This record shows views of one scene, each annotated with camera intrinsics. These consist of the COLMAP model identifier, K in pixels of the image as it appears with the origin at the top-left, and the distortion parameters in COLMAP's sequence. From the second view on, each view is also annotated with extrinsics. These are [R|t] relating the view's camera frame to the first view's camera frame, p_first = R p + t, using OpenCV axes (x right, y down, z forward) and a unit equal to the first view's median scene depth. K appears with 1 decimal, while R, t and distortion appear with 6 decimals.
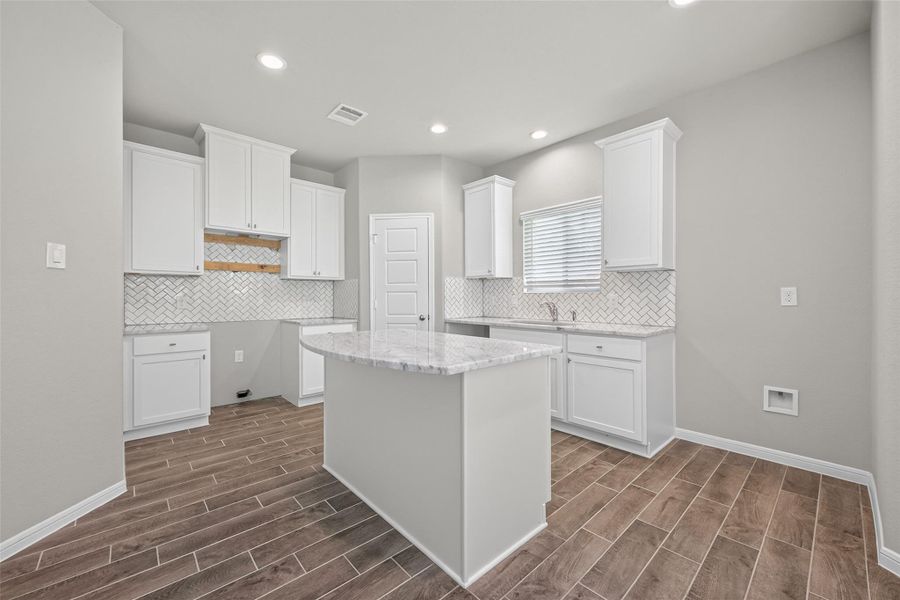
lens RADIAL K [[356.2, 0, 445.6], [0, 356.2, 296.6], [0, 0, 1]] dist [0.002054, 0.000118]
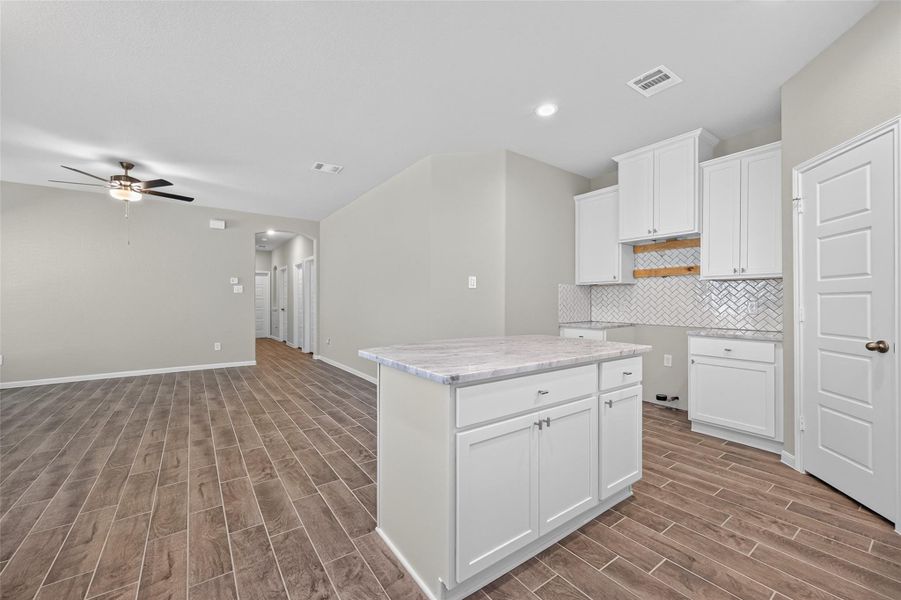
lens RADIAL K [[352.7, 0, 461.7], [0, 352.7, 298.5], [0, 0, 1]] dist [-0.005711, -0.000063]
pose [[-0.081893, -0.007398, -0.996614, 0.494861], [0.002319, 0.999968, -0.007613, -0.001240], [0.996638, -0.002934, -0.081873, 0.540140]]
